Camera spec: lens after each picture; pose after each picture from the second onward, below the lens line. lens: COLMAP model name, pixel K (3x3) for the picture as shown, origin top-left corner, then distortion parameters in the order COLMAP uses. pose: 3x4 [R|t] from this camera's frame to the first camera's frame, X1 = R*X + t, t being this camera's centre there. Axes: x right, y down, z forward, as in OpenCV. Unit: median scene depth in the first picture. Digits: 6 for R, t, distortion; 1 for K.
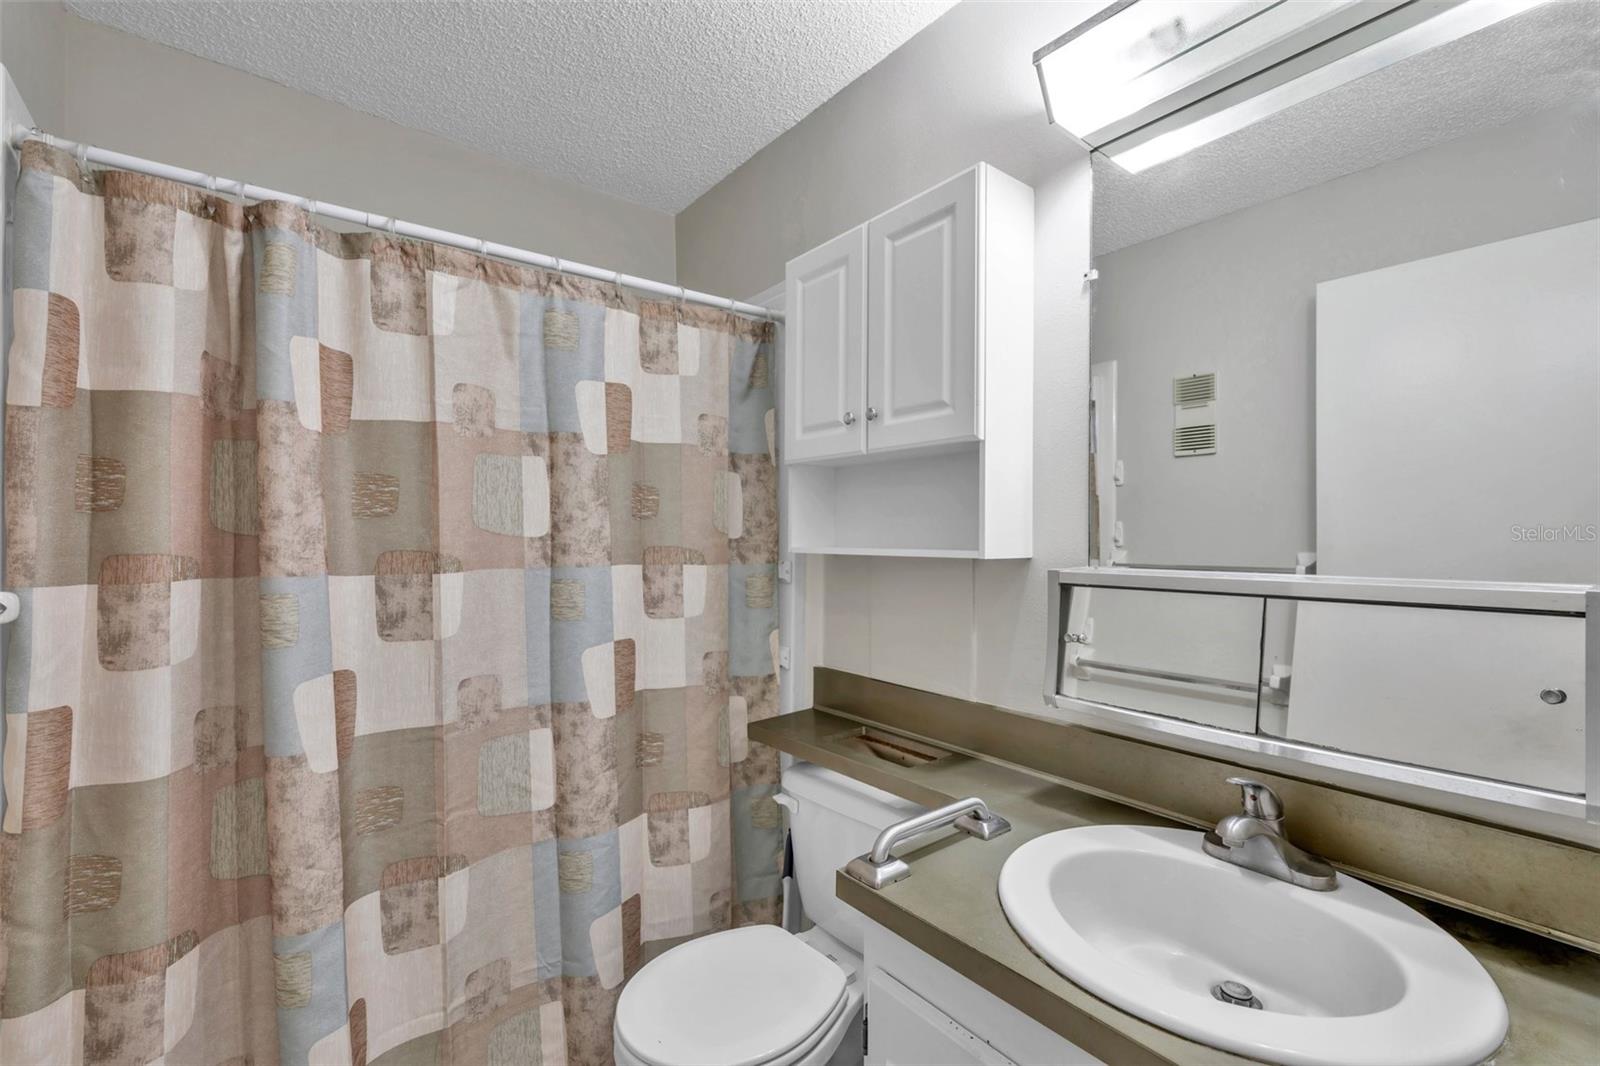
lens RADIAL K [[687.3, 0, 798.3], [0, 687.3, 540.6], [0, 0, 1]] dist [0.007257, -0.000023]
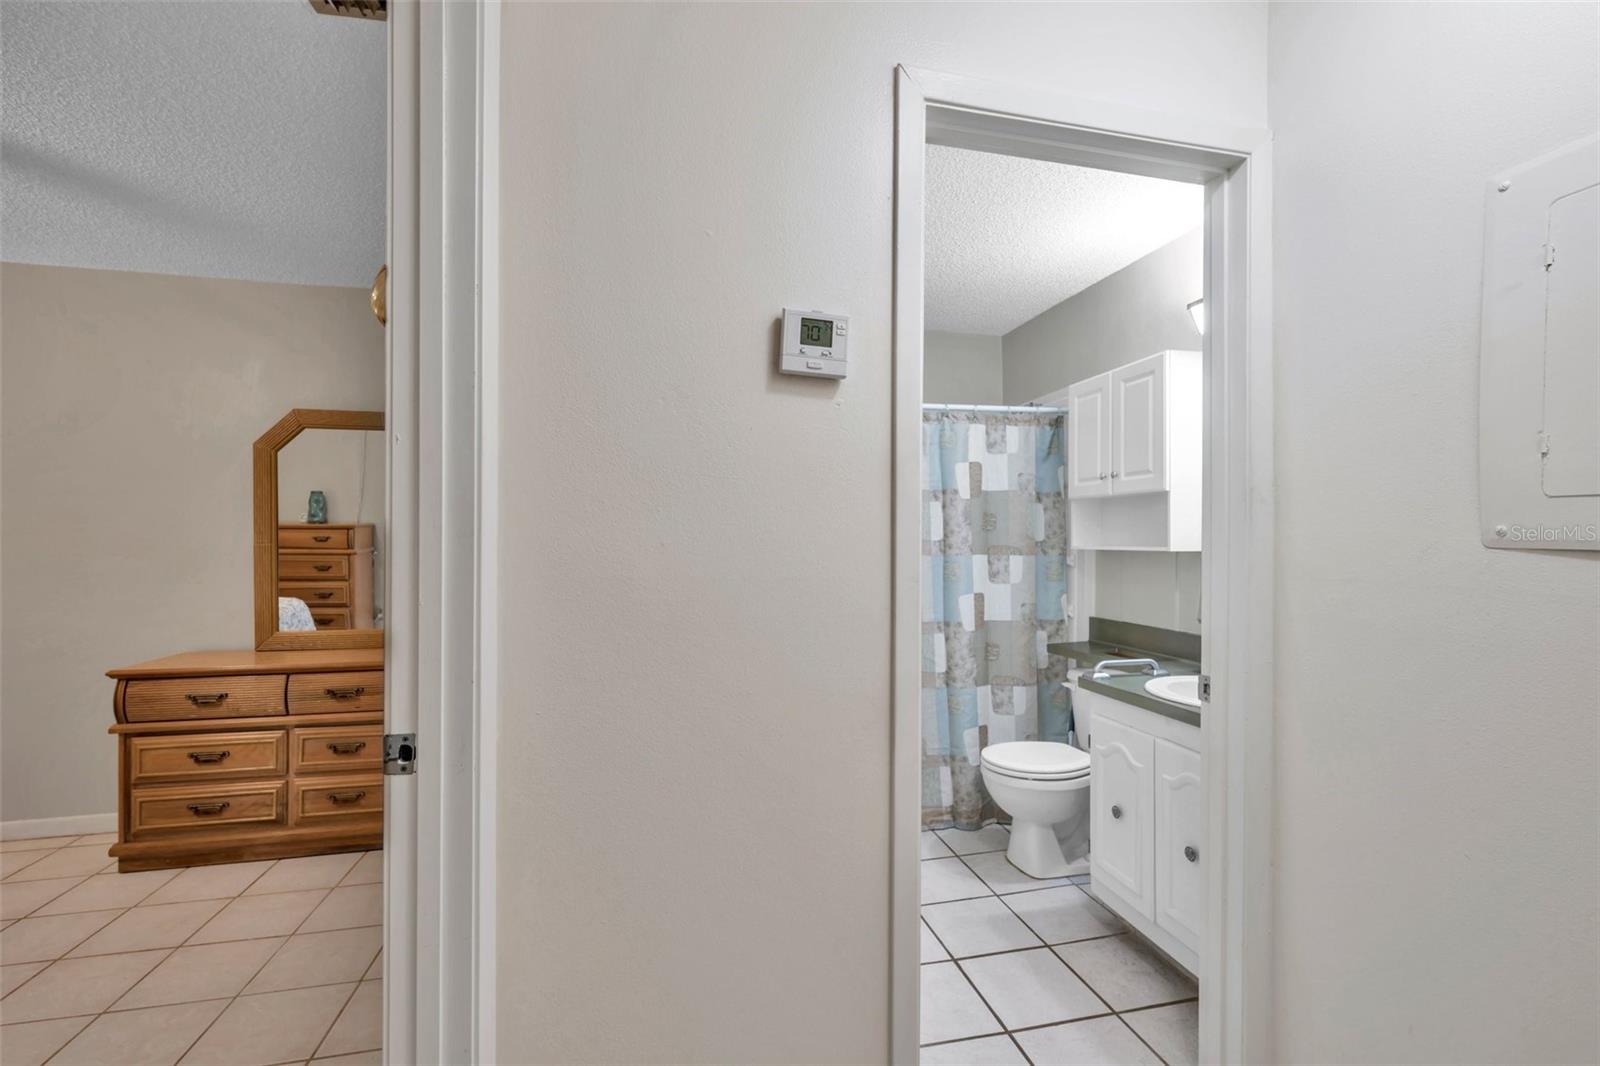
lens RADIAL K [[687.3, 0, 798.3], [0, 687.3, 540.6], [0, 0, 1]] dist [0.007257, -0.000023]
pose [[0.899975, -0.003939, -0.435924, 0.131024], [0.001223, 0.999978, -0.006512, 0.007034], [0.435940, 0.005327, 0.899960, -0.937155]]
